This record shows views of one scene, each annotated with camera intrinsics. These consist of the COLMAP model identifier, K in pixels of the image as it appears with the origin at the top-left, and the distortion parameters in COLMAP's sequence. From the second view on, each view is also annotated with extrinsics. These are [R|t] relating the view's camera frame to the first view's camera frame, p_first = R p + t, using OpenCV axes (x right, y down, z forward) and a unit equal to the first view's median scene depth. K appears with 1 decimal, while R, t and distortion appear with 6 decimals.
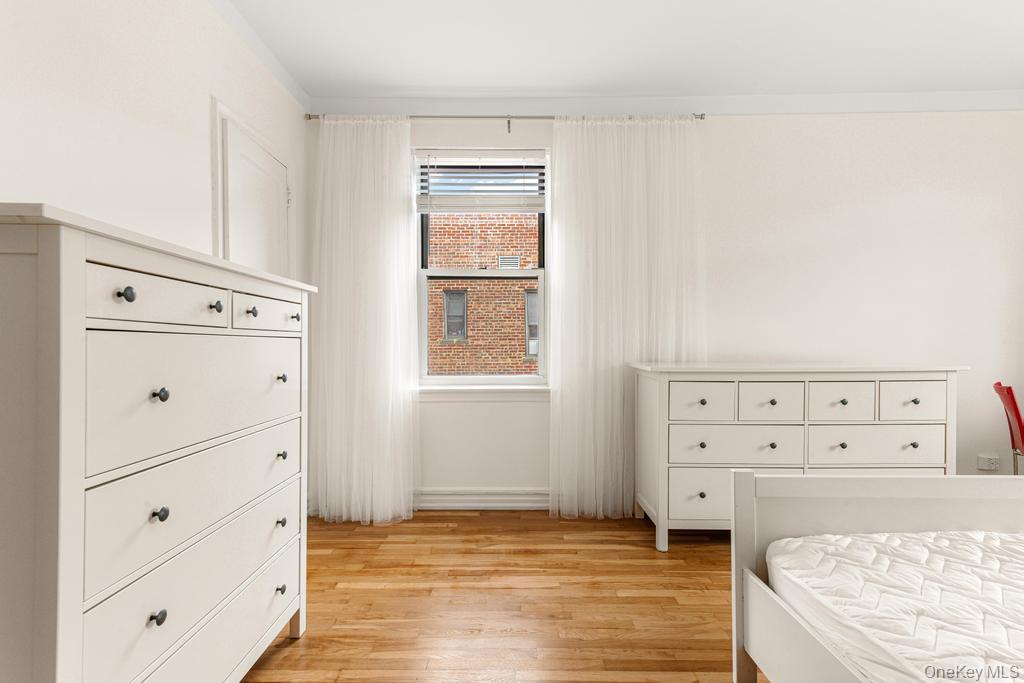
lens RADIAL K [[479.1, 0, 507.6], [0, 479.1, 347.2], [0, 0, 1]] dist [0.024828, -0.000356]
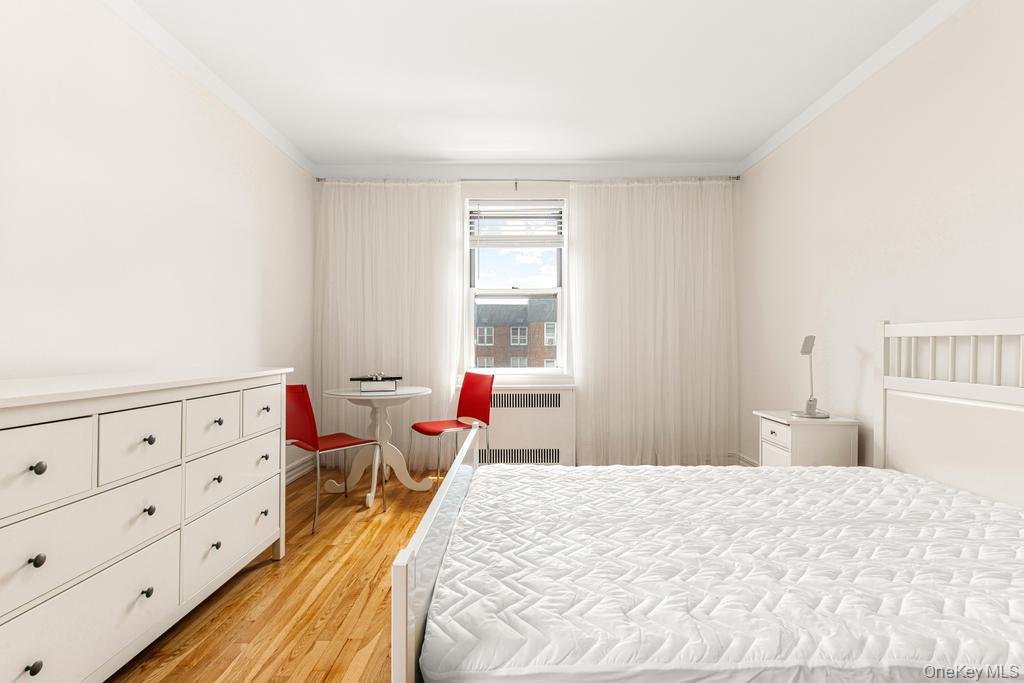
lens RADIAL K [[490.5, 0, 507.1], [0, 490.5, 350.1], [0, 0, 1]] dist [0.023434, -0.000097]
pose [[0.015276, -0.006792, 0.999860, -0.072606], [0.007563, 0.999949, 0.006677, -0.001059], [-0.999855, 0.007460, 0.015327, 0.523471]]
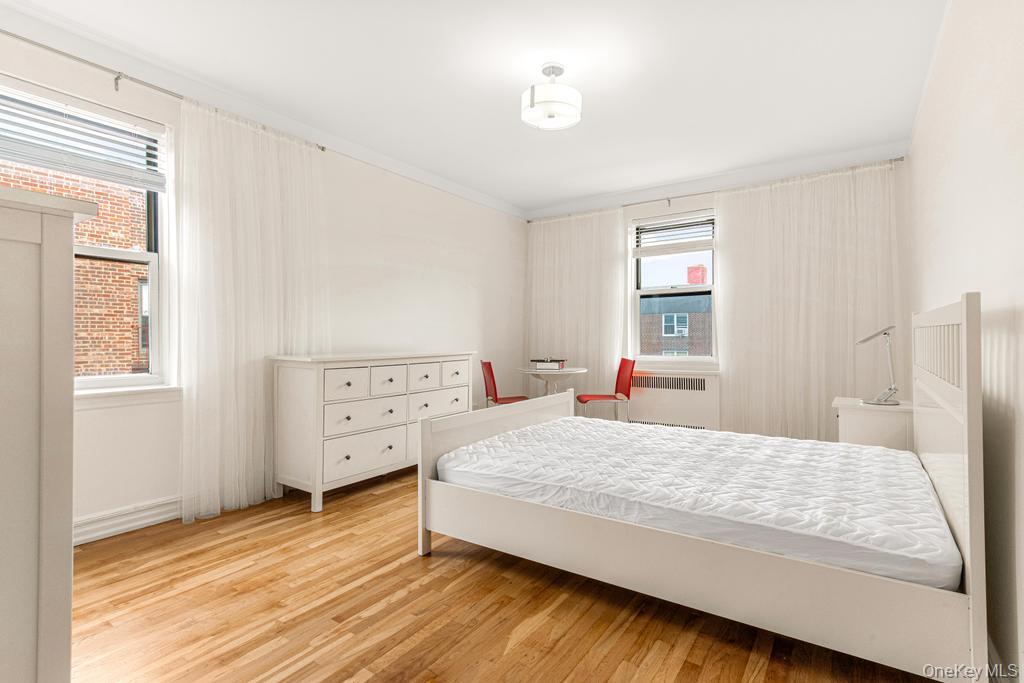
lens RADIAL K [[490.6, 0, 507.6], [0, 490.6, 342.4], [0, 0, 1]] dist [0.027652, -0.000046]
pose [[0.575618, -0.007874, 0.817680, -0.407003], [0.009560, 0.999950, 0.002900, 0.004191], [-0.817663, 0.006148, 0.575665, -0.090463]]
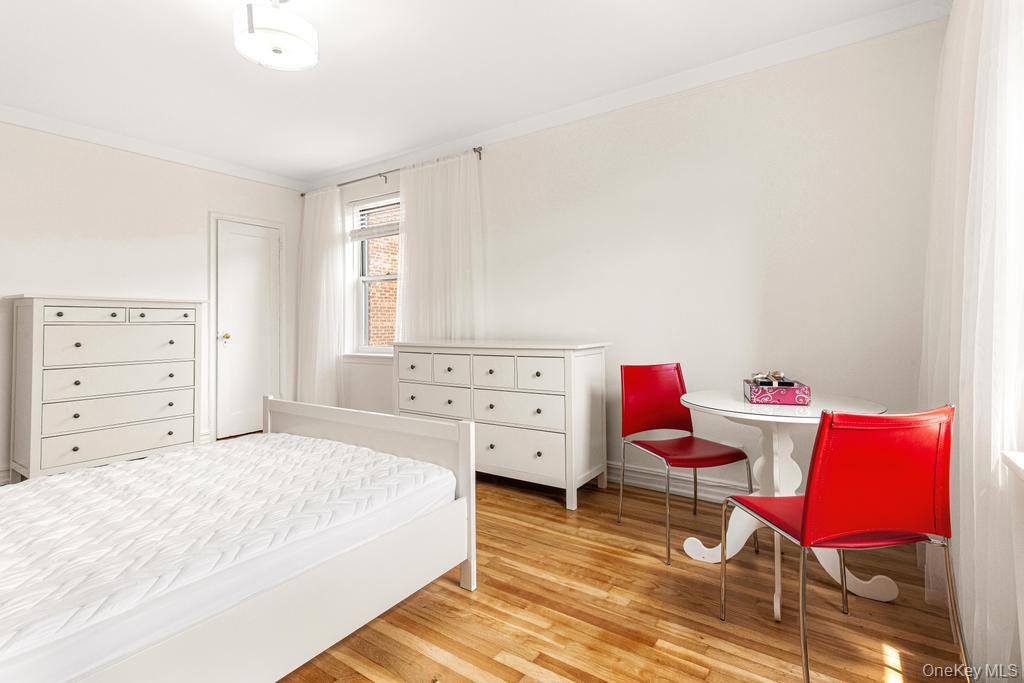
lens RADIAL K [[487.3, 0, 509.1], [0, 487.3, 313.3], [0, 0, 1]] dist [0.028273, -0.000018]
pose [[0.821869, -0.015081, -0.569477, 1.434728], [0.002866, 0.999746, -0.022340, -0.010861], [0.569669, 0.016728, 0.821704, -0.023614]]
